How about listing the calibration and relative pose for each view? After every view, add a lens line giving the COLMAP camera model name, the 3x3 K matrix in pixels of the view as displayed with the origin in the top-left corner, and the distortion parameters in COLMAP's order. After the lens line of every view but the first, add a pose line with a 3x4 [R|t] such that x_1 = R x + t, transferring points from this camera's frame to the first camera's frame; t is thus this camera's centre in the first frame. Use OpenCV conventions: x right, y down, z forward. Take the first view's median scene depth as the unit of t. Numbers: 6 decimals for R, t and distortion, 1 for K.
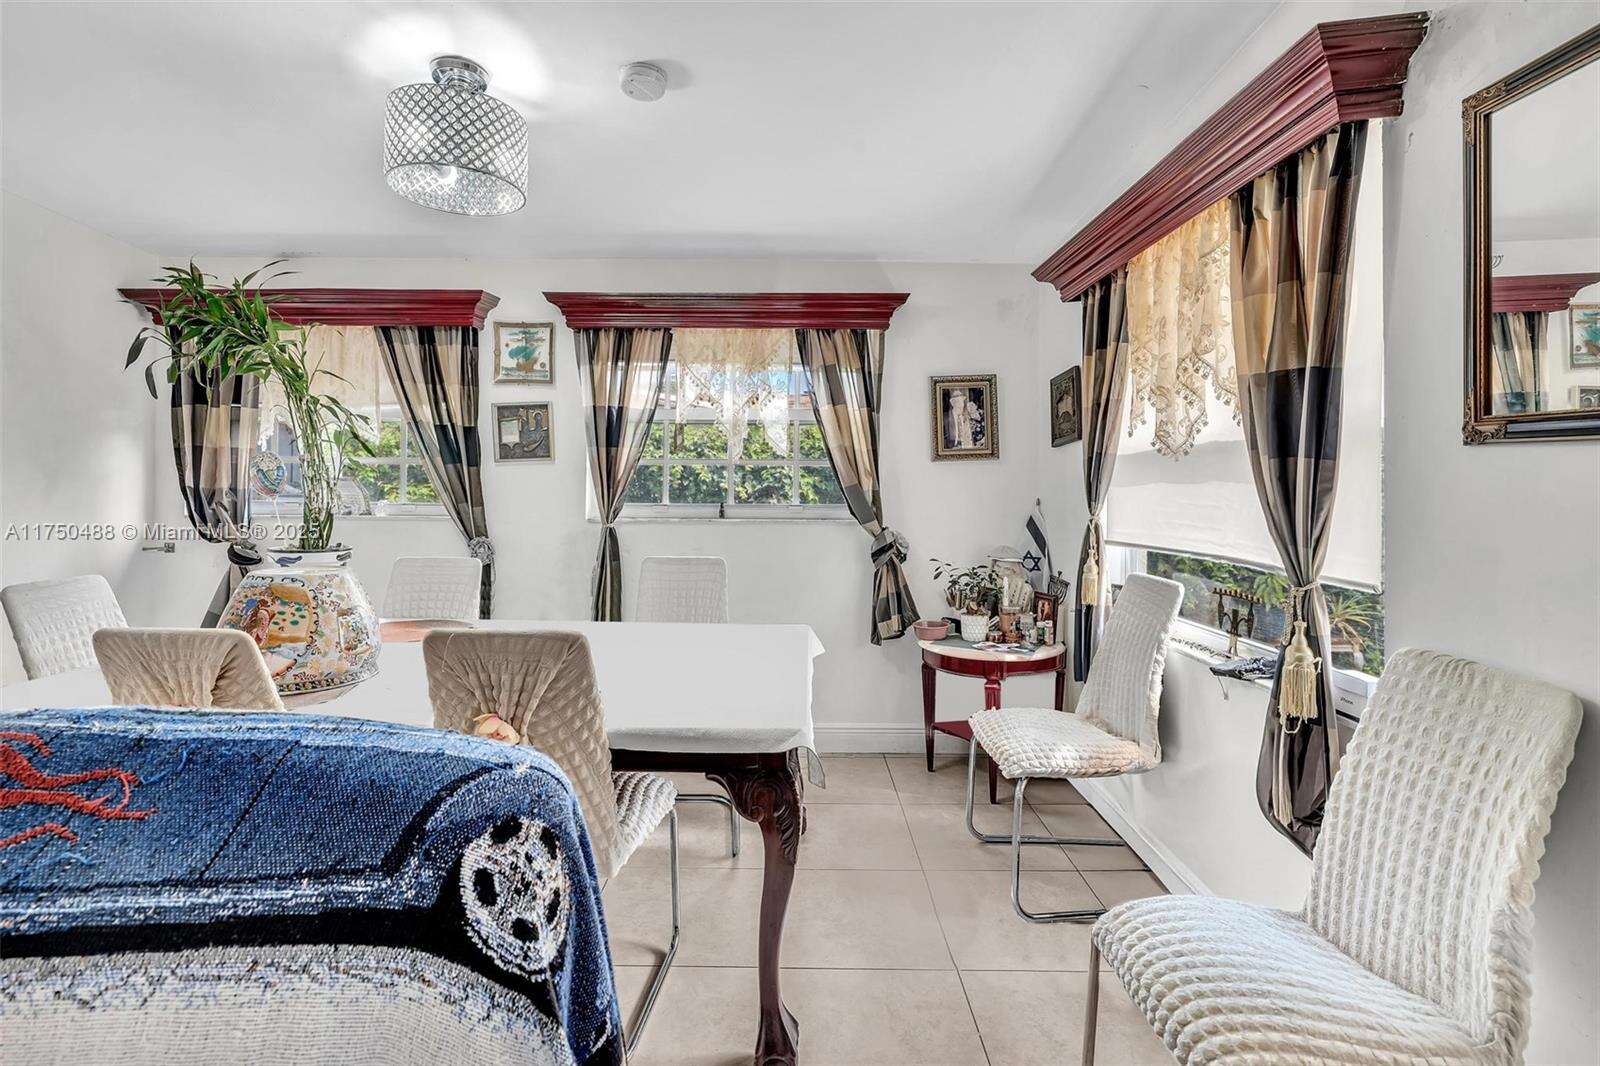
lens RADIAL K [[729.2, 0, 790.8], [0, 729.2, 485.1], [0, 0, 1]] dist [-0.001028, -0.000087]
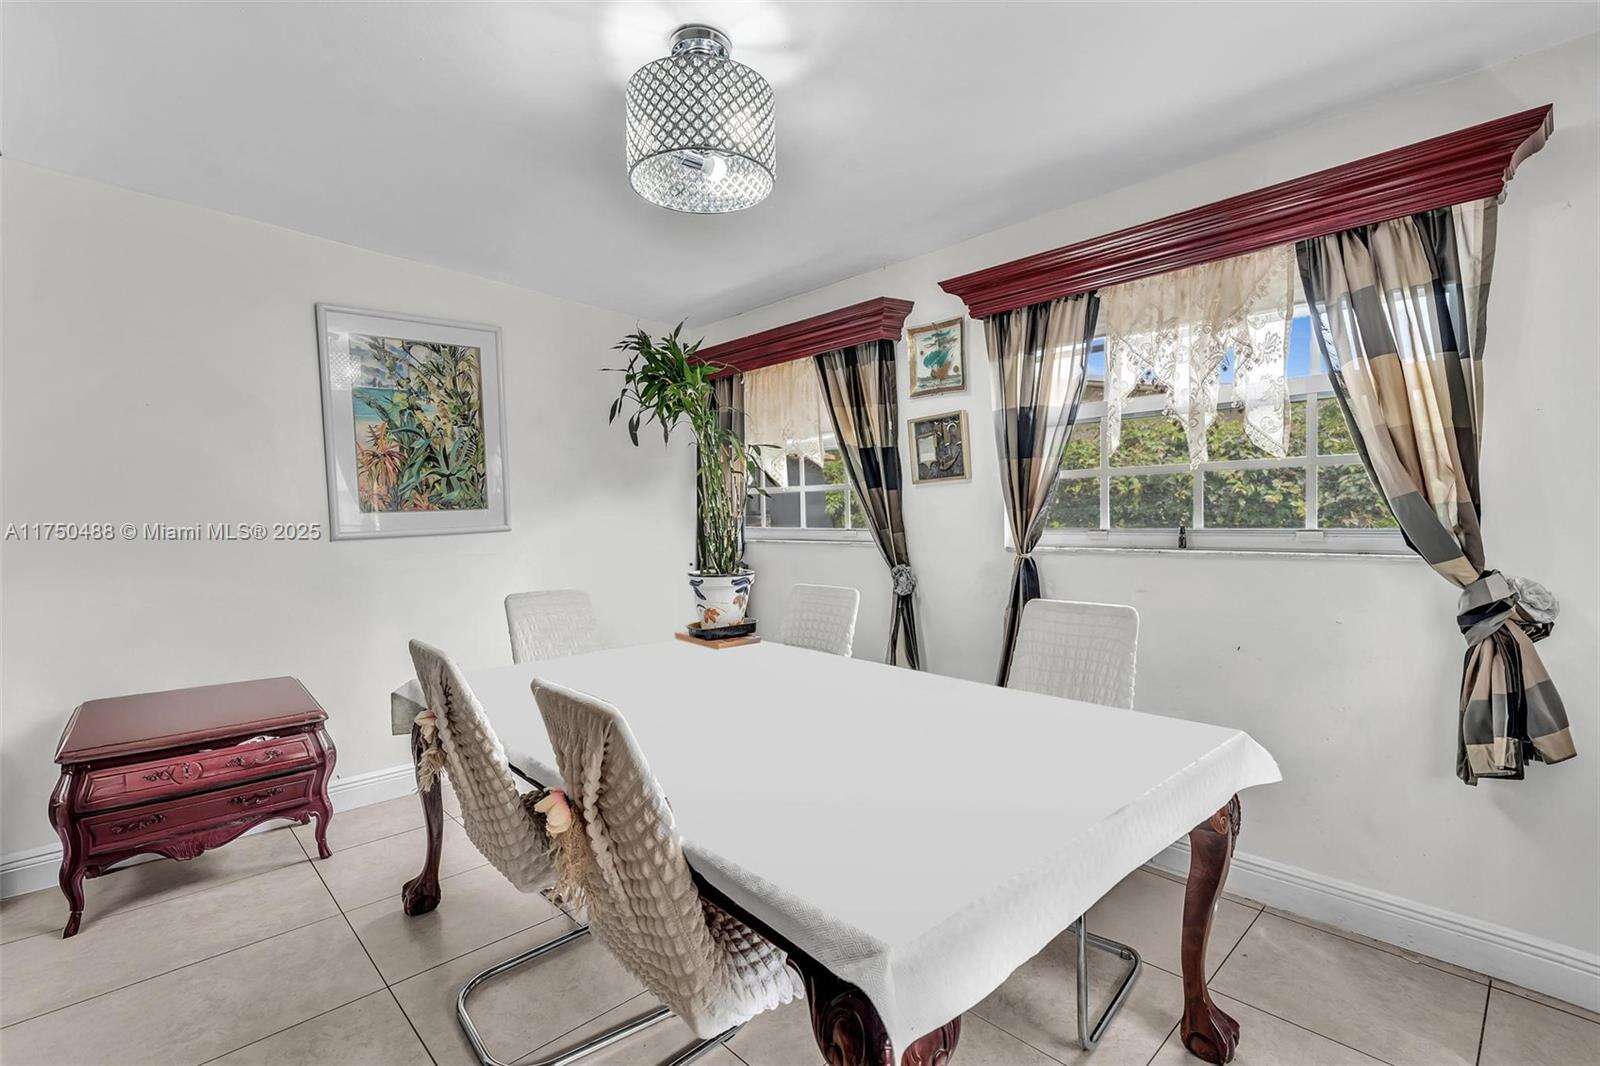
lens RADIAL K [[731.9, 0, 800.4], [0, 731.9, 542.6], [0, 0, 1]] dist [-0.001754, -0.000669]
pose [[0.699752, 0.009845, -0.714318, 0.155436], [0.027064, 0.998822, 0.040279, 0.001233], [0.713873, -0.047517, 0.698661, 0.255923]]
